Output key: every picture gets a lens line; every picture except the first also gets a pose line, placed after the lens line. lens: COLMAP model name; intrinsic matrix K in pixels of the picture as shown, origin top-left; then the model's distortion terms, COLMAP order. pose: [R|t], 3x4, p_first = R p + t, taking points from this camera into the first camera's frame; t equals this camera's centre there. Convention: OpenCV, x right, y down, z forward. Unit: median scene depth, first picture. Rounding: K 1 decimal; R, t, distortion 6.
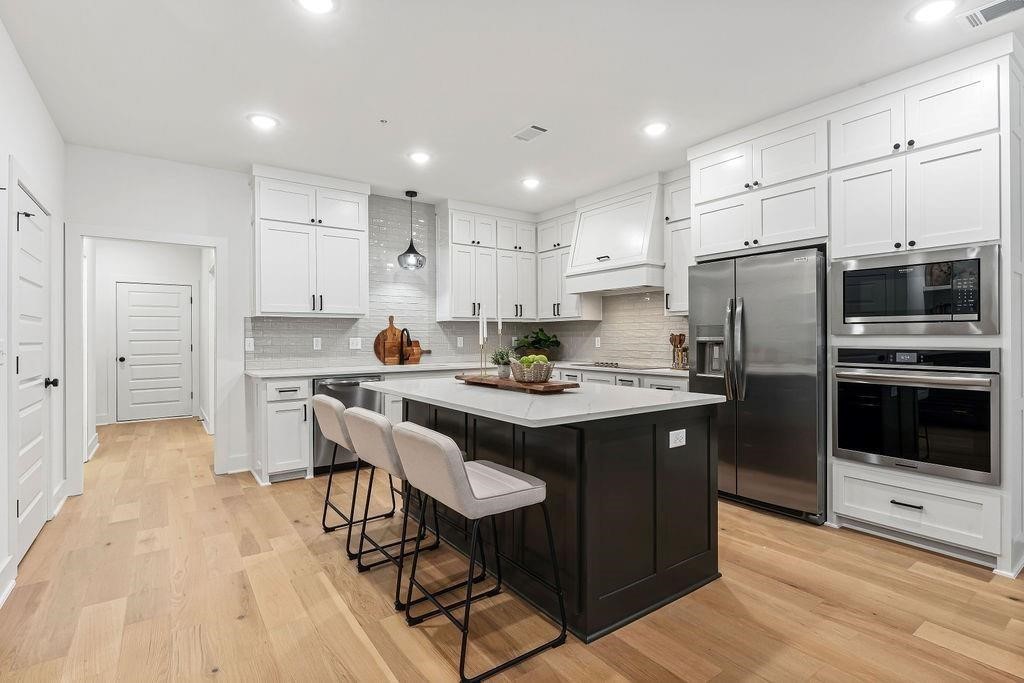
lens RADIAL K [[488.8, 0, 511.8], [0, 488.8, 340.0], [0, 0, 1]] dist [-0.003560, 0.000528]
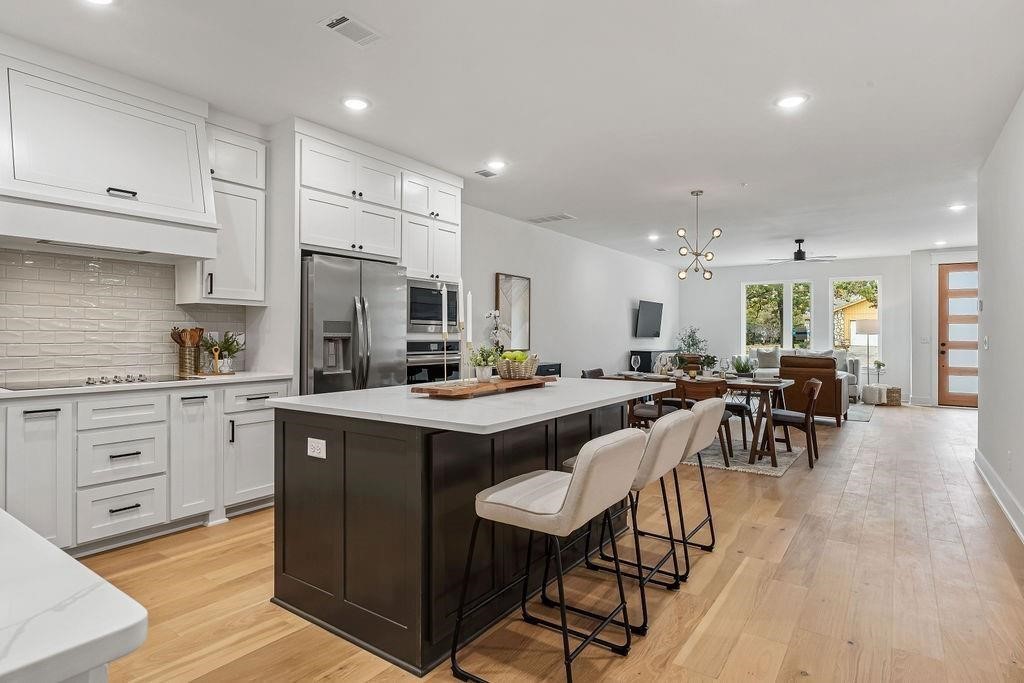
lens RADIAL K [[553.7, 0, 499.1], [0, 553.7, 333.8], [0, 0, 1]] dist [-0.005394, -0.000095]
pose [[-0.322754, 0.001713, 0.946482, -0.703423], [0.000375, 0.999999, -0.001682, -0.002207], [-0.946483, -0.000188, -0.322754, 0.988323]]
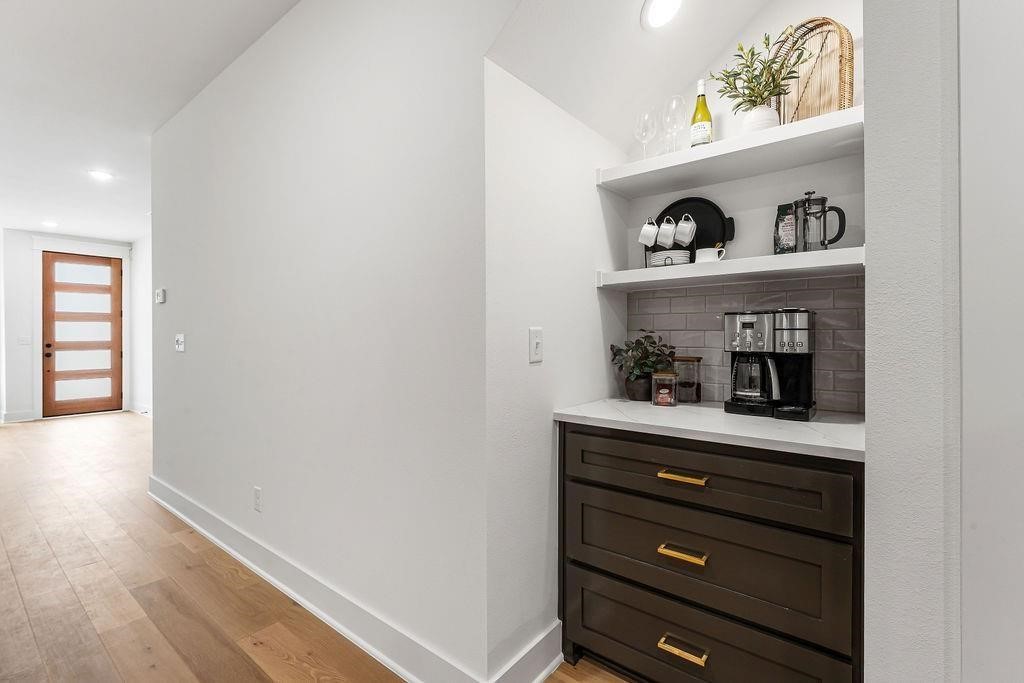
lens RADIAL K [[488.8, 0, 495.6], [0, 488.8, 337.7], [0, 0, 1]] dist [-0.003560, 0.000528]
pose [[-0.972129, 0.006668, -0.234352, -0.231393], [0.004955, 0.999957, 0.007895, 0.005526], [0.234394, 0.006514, -0.972120, 0.526887]]
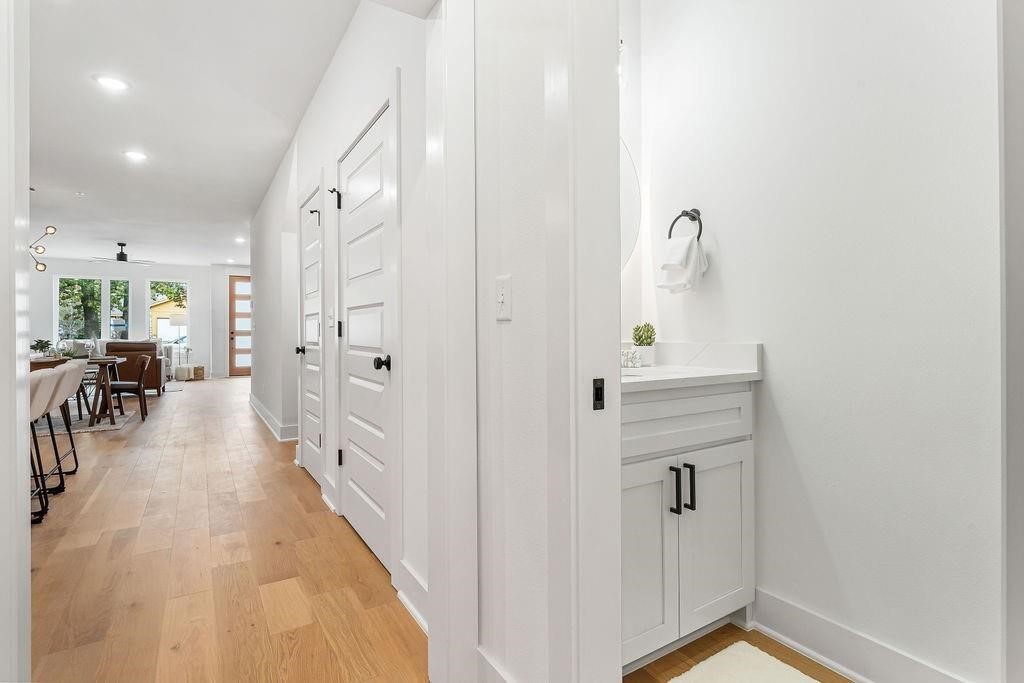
lens RADIAL K [[511.0, 0, 506.0], [0, 511.0, 328.1], [0, 0, 1]] dist [-0.002605, 0.000035]
pose [[-0.997192, 0.009373, 0.074293, -0.965621], [0.009208, 0.999954, -0.002564, 0.037020], [-0.074313, -0.001872, -0.997233, 1.388475]]
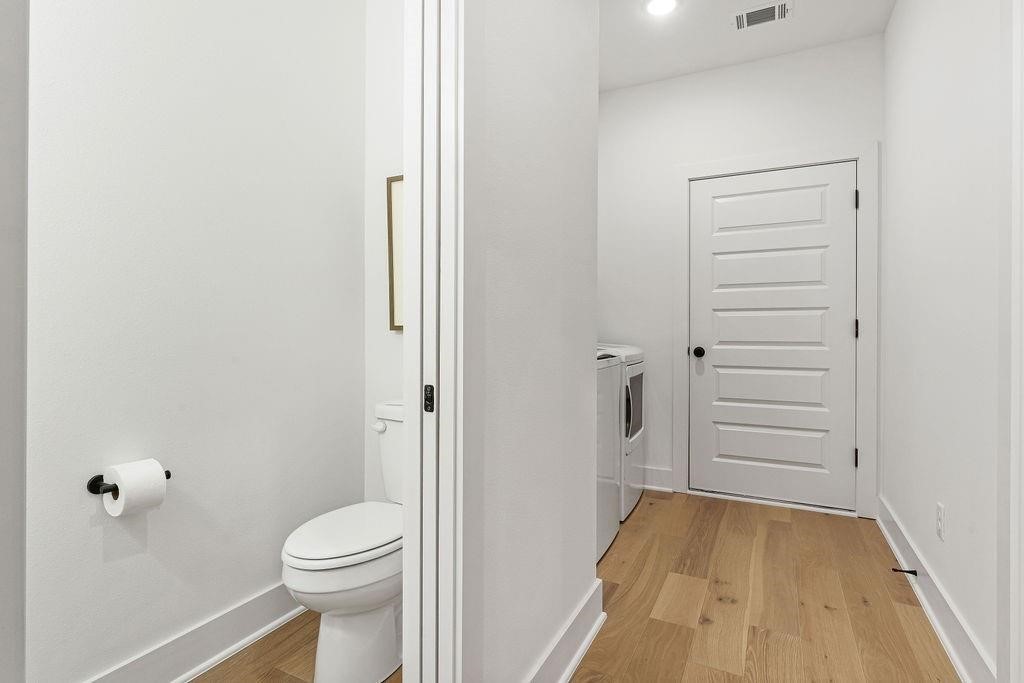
lens RADIAL K [[511.0, 0, 511.2], [0, 511.0, 332.3], [0, 0, 1]] dist [-0.002605, 0.000035]
pose [[0.455643, 0.007515, -0.890131, -0.848745], [-0.003351, 0.999972, 0.006727, 0.035306], [0.890156, -0.000082, 0.455655, 1.166077]]
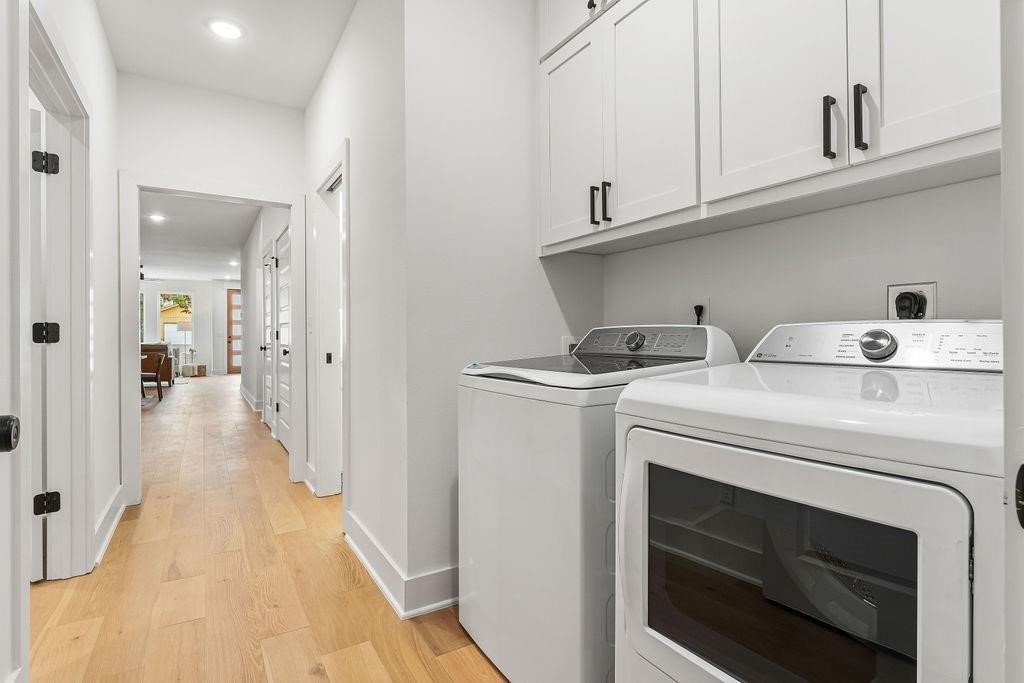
lens RADIAL K [[511.0, 0, 503.6], [0, 511.0, 336.3], [0, 0, 1]] dist [-0.002605, 0.000035]
pose [[-0.996372, 0.004881, 0.084970, -1.381416], [0.005129, 0.999983, 0.002707, 0.035807], [-0.084955, 0.003133, -0.996380, 1.952762]]
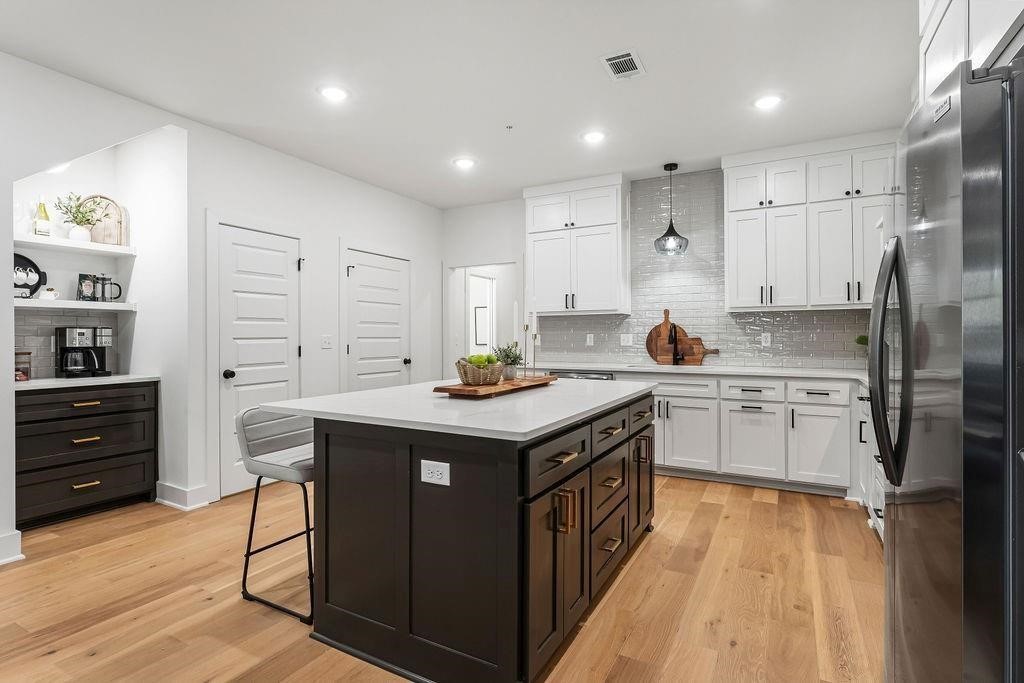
lens RADIAL K [[511.0, 0, 499.0], [0, 511.0, 339.1], [0, 0, 1]] dist [-0.002605, 0.000035]
pose [[0.415079, 0.009092, -0.909740, 0.638296], [-0.004004, 0.999959, 0.008166, -0.002563], [0.909776, 0.000253, 0.415099, 0.459449]]
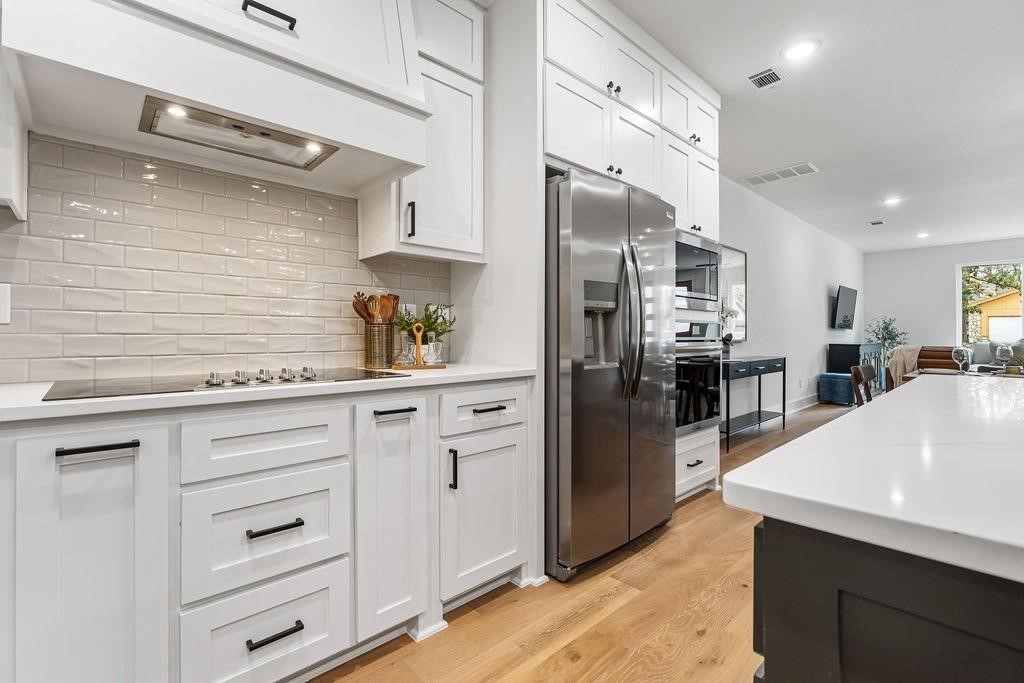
lens RADIAL K [[464.2, 0, 497.9], [0, 464.2, 330.7], [0, 0, 1]] dist [0.001382, 0.000063]
pose [[-0.114414, 0.011096, 0.993371, -0.133092], [0.006309, 0.999926, -0.010442, 0.032686], [-0.993413, 0.005072, -0.114475, 1.118836]]
